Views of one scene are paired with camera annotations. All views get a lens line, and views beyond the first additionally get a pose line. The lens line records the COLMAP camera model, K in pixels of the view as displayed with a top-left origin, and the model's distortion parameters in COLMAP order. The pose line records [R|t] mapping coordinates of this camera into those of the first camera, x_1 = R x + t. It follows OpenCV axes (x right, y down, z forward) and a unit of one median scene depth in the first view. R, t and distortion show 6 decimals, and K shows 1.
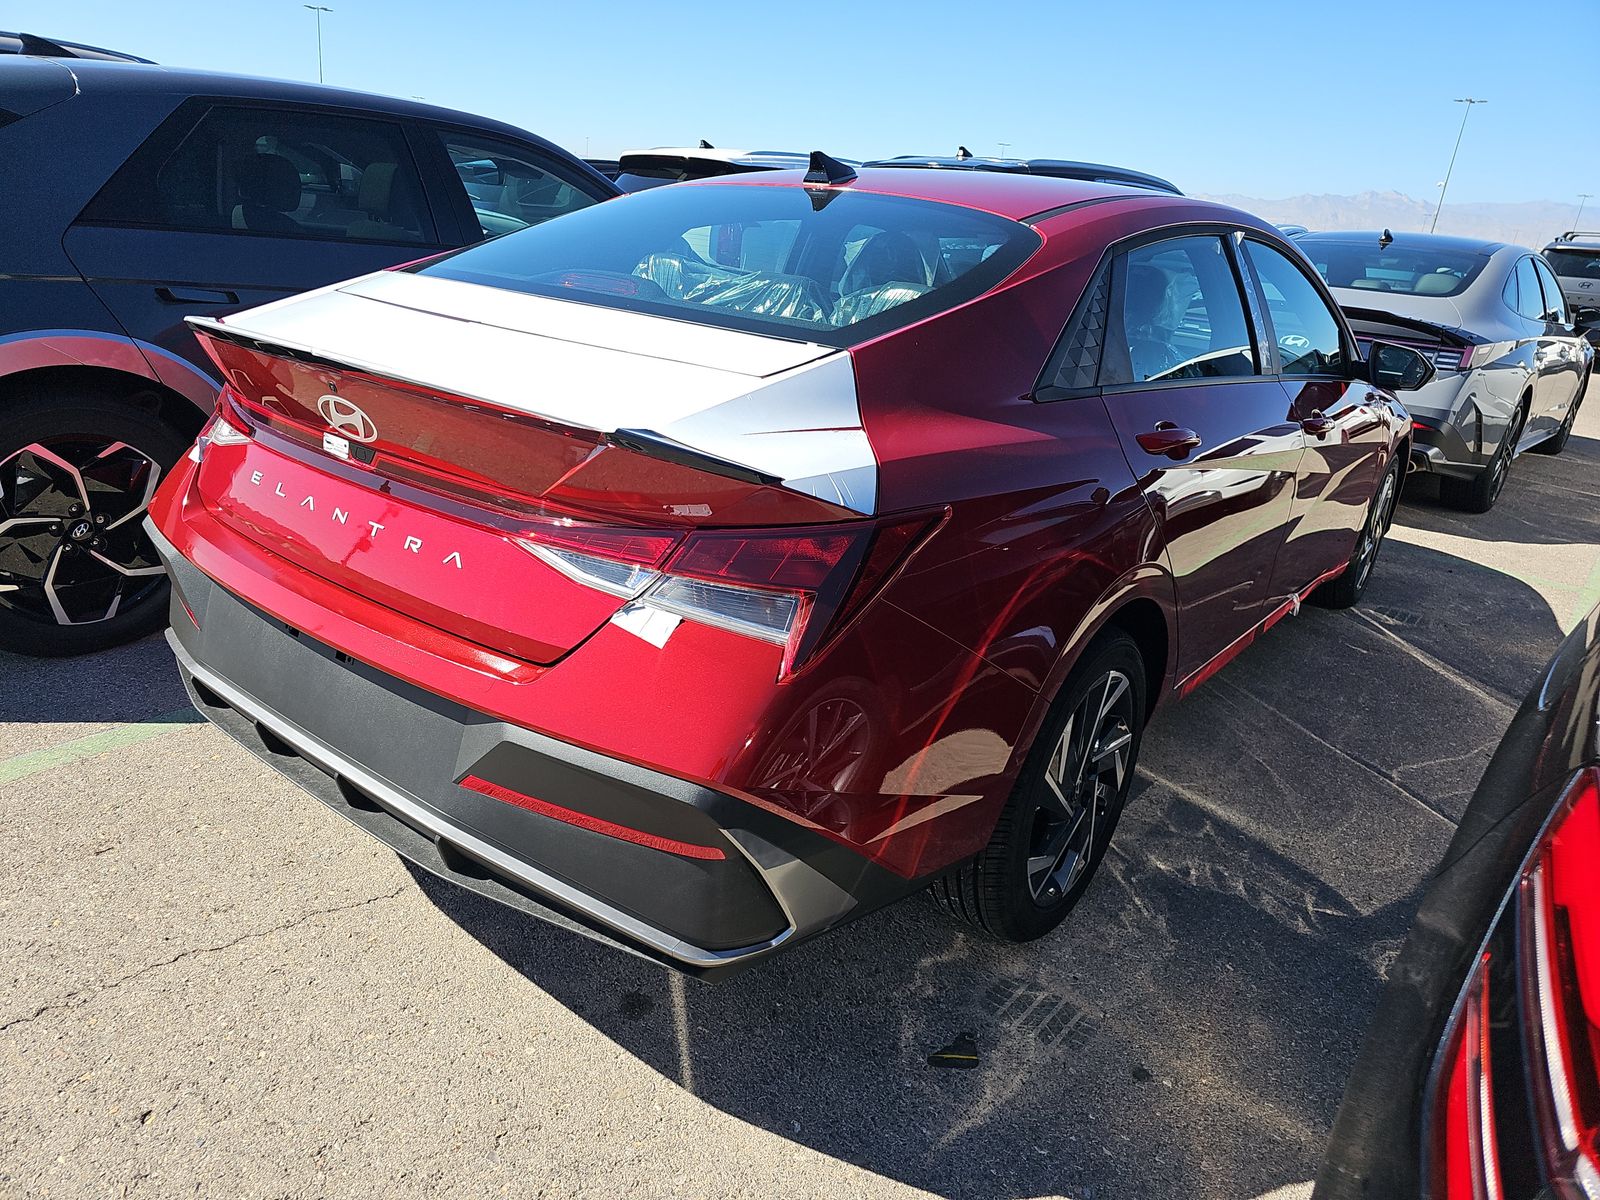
lens RADIAL K [[1056.6, 0, 799.6], [0, 1056.6, 598.9], [0, 0, 1]] dist [0.021160, -0.019819]
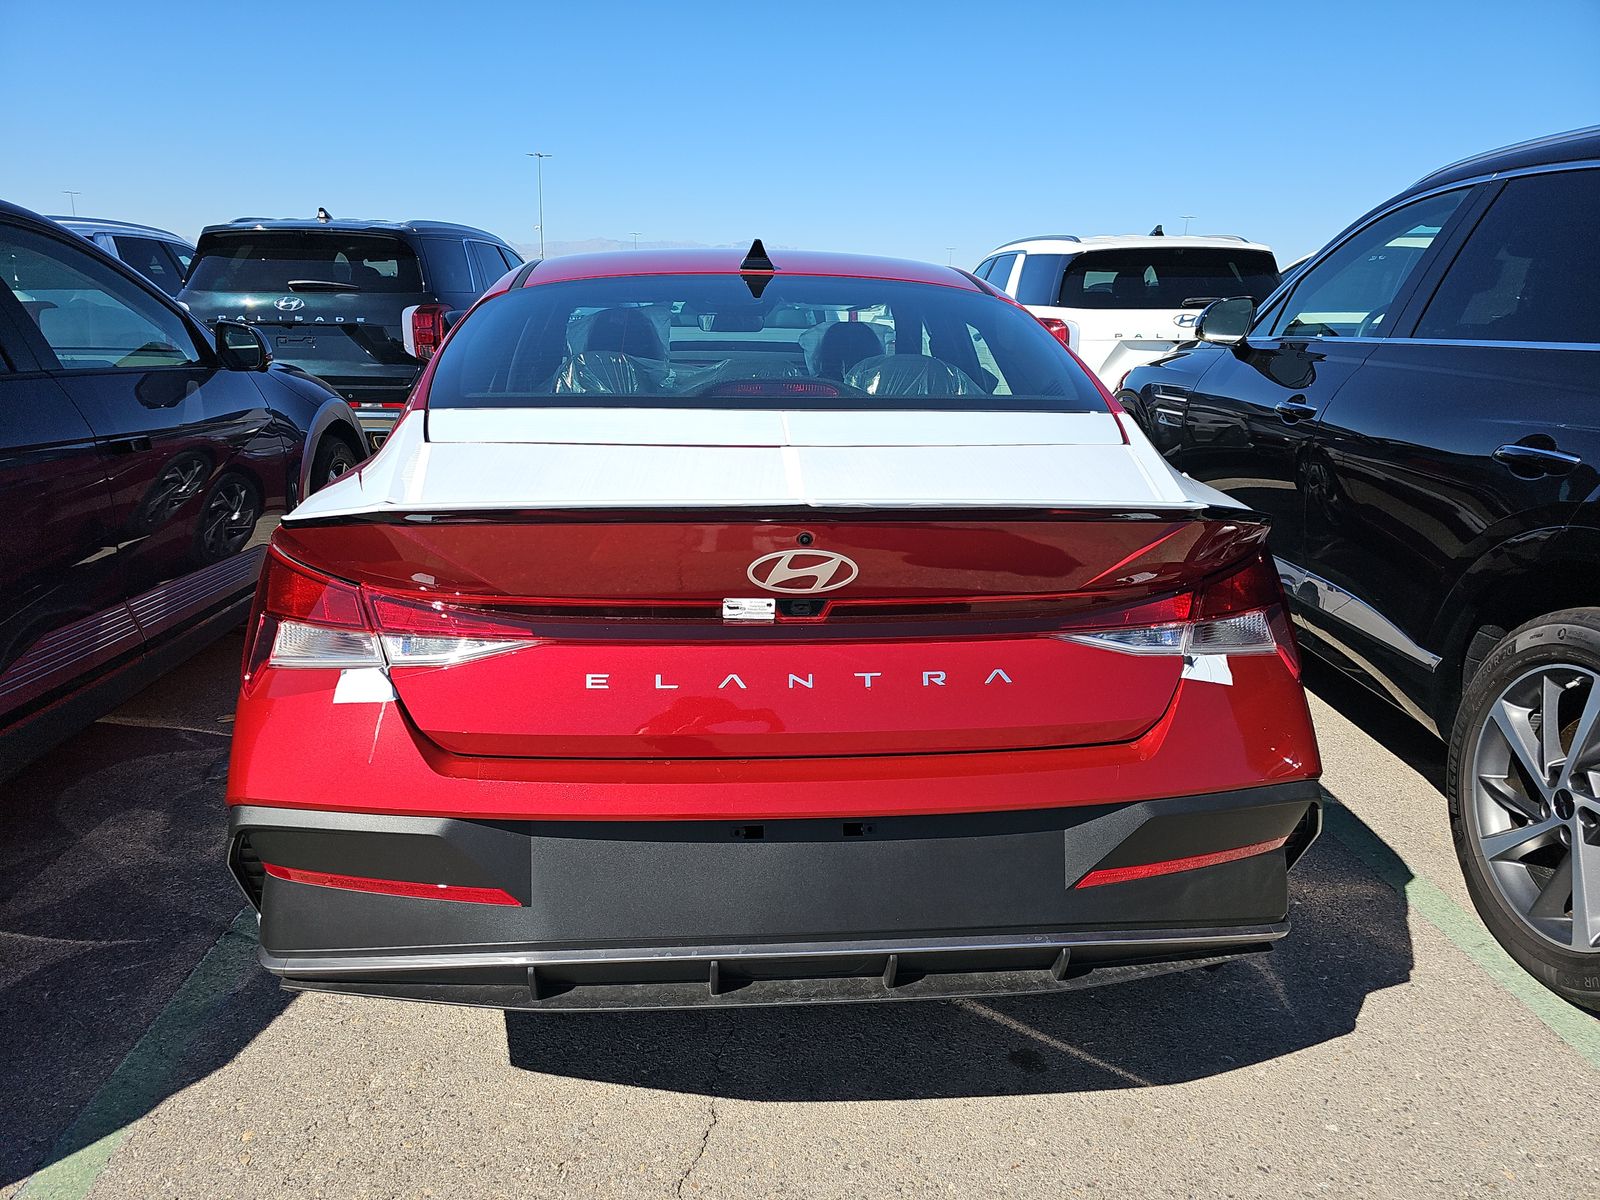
lens RADIAL K [[1056.6, 0, 798.8], [0, 1056.6, 601.8], [0, 0, 1]] dist [0.021160, -0.019819]
pose [[0.755537, -0.254631, 0.603595, -0.985326], [0.275623, 0.959408, 0.059729, -0.202119], [-0.594303, 0.121237, 0.795051, 0.304254]]
